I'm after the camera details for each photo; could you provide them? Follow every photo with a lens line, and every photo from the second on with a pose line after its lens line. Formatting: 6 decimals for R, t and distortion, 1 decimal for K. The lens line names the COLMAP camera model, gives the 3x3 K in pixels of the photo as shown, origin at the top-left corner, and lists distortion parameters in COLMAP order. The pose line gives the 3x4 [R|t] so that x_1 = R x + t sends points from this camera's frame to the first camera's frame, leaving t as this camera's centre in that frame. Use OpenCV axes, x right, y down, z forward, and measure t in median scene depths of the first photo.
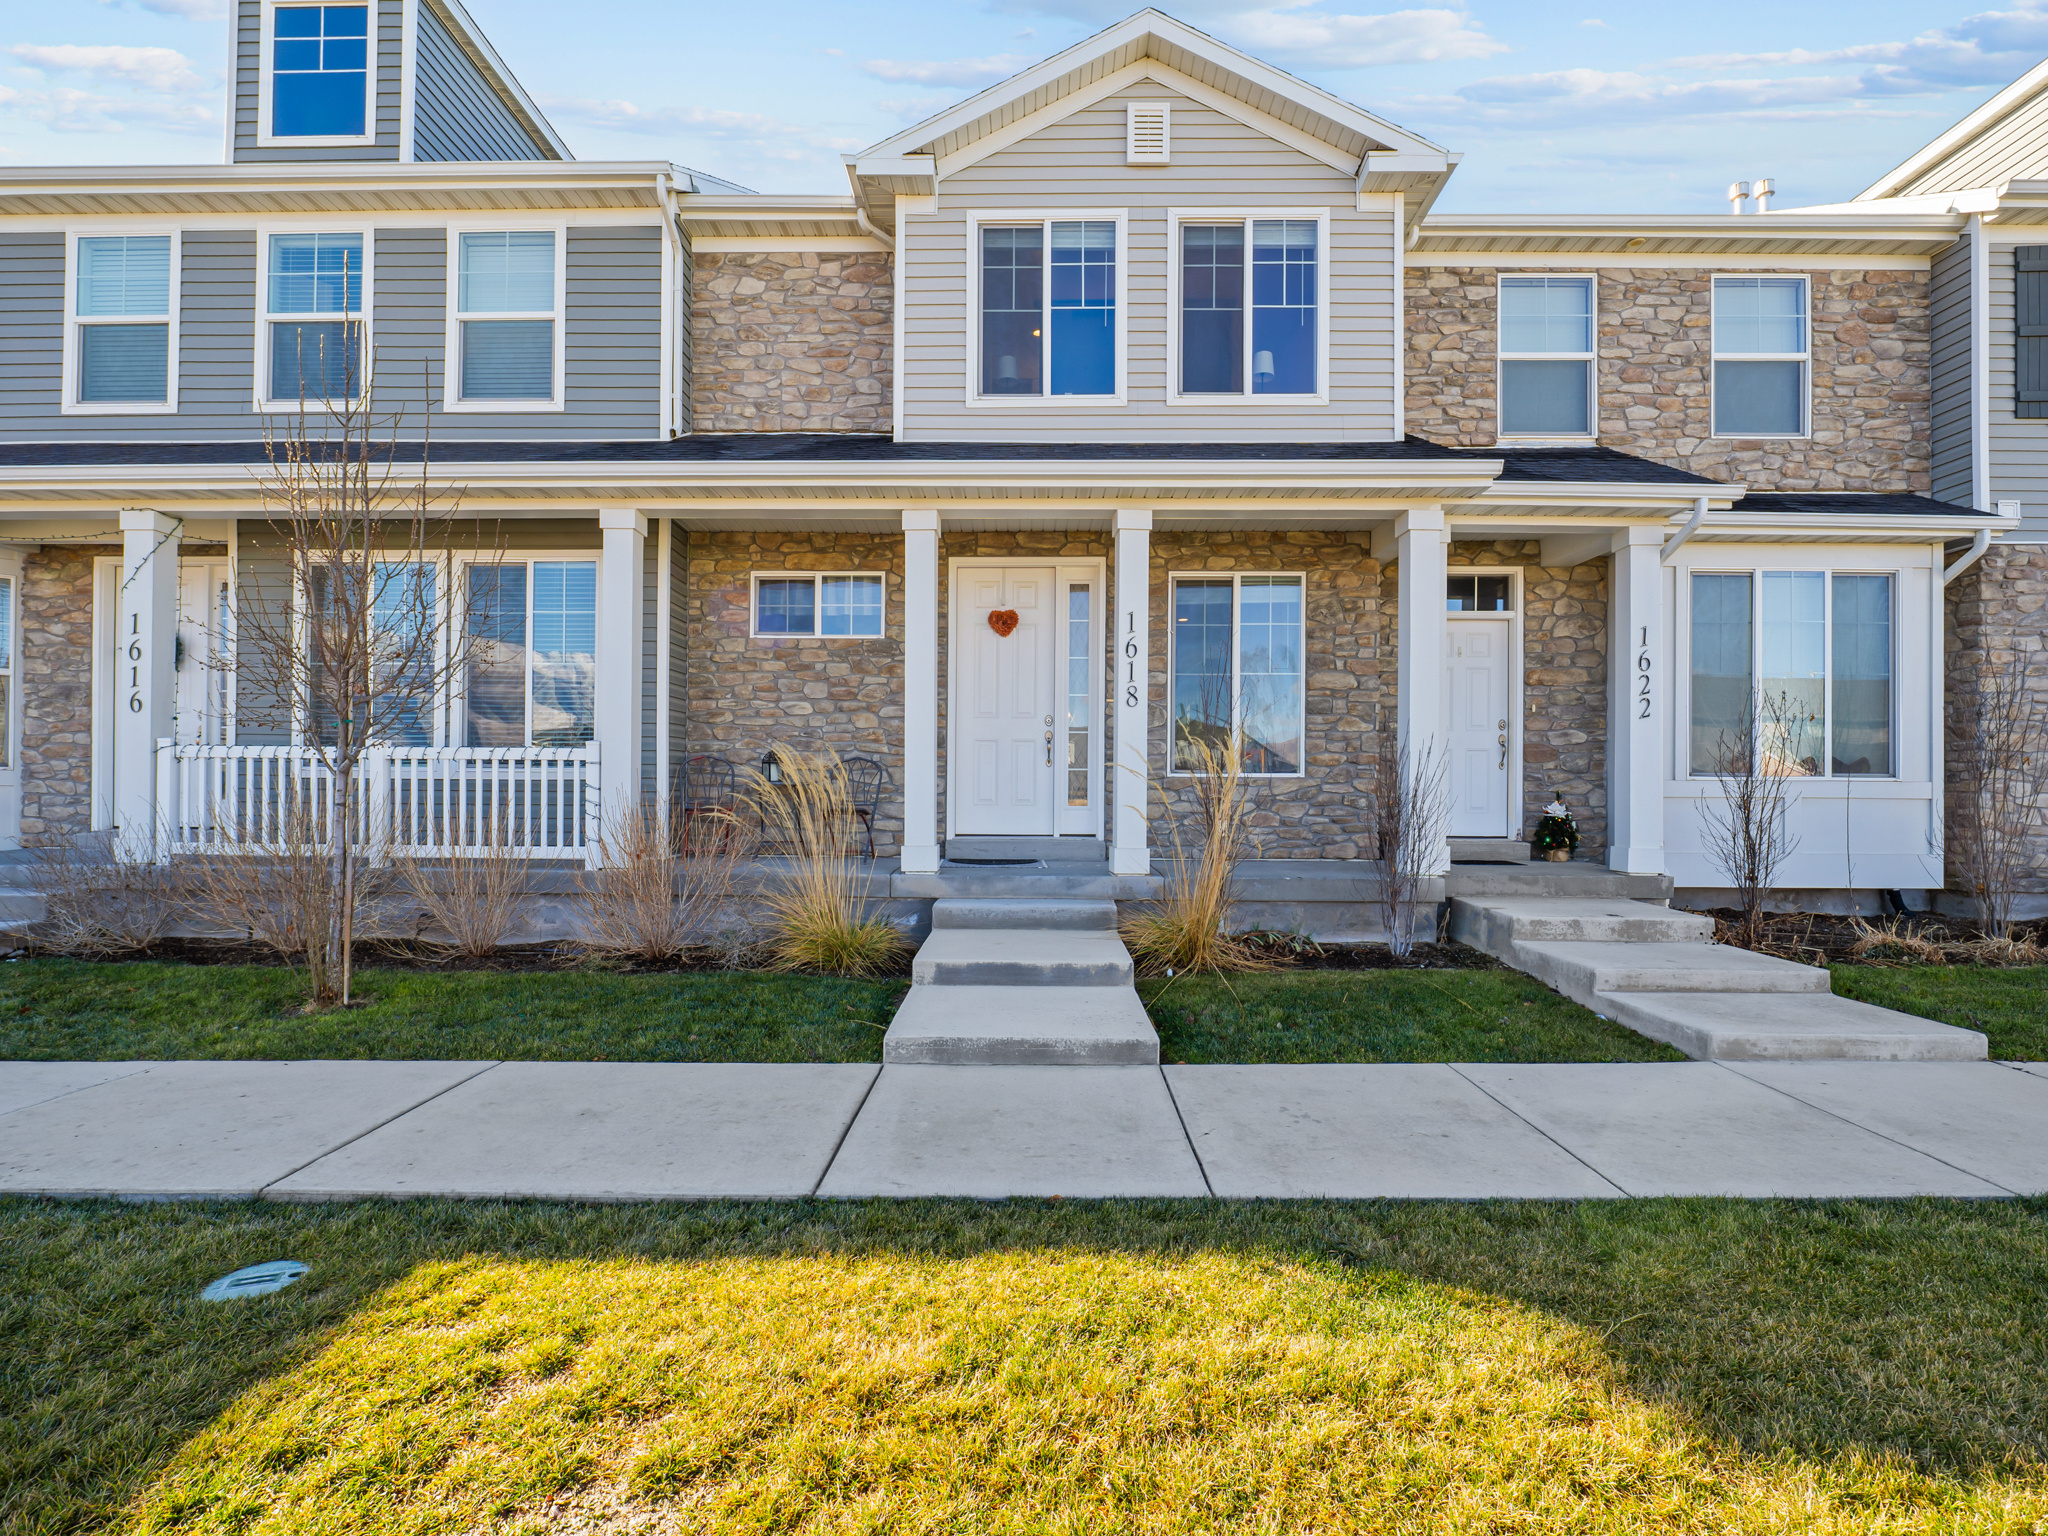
lens RADIAL K [[982.9, 0, 1029.4], [0, 982.9, 777.2], [0, 0, 1]] dist [-0.007996, -0.002787]
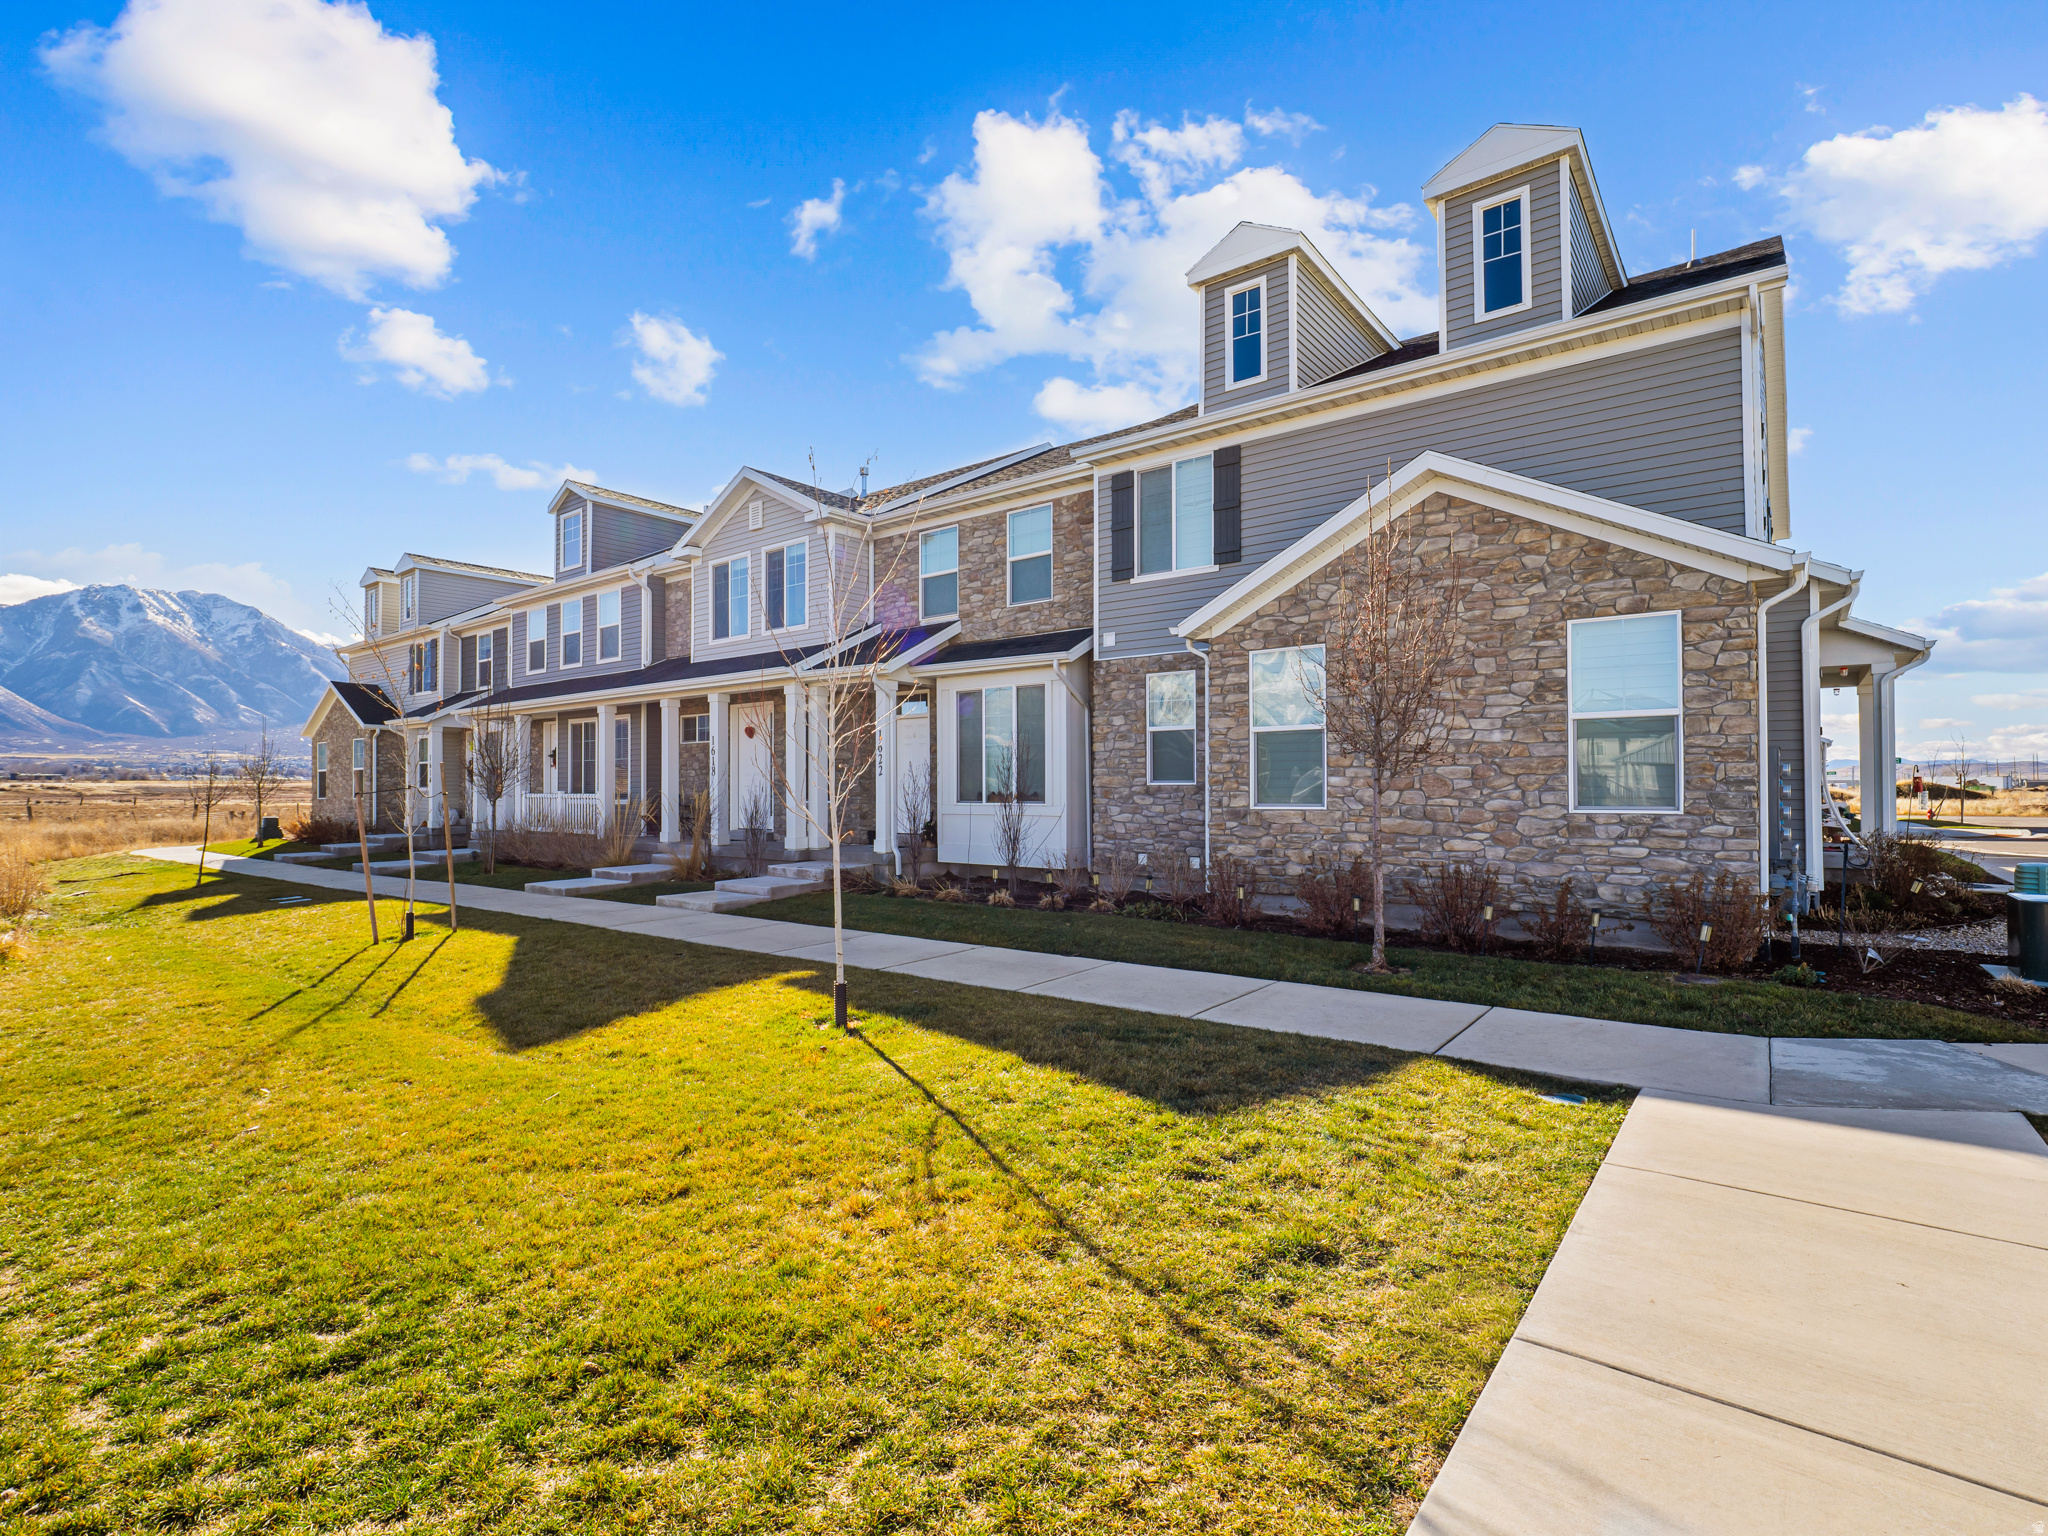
lens RADIAL K [[982.9, 0, 1031.4], [0, 982.9, 773.4], [0, 0, 1]] dist [-0.007996, -0.002787]
pose [[0.790587, -0.016919, -0.612116, 1.803426], [0.014460, 0.999855, -0.008961, -0.035023], [0.612179, -0.001767, 0.790717, -0.358984]]
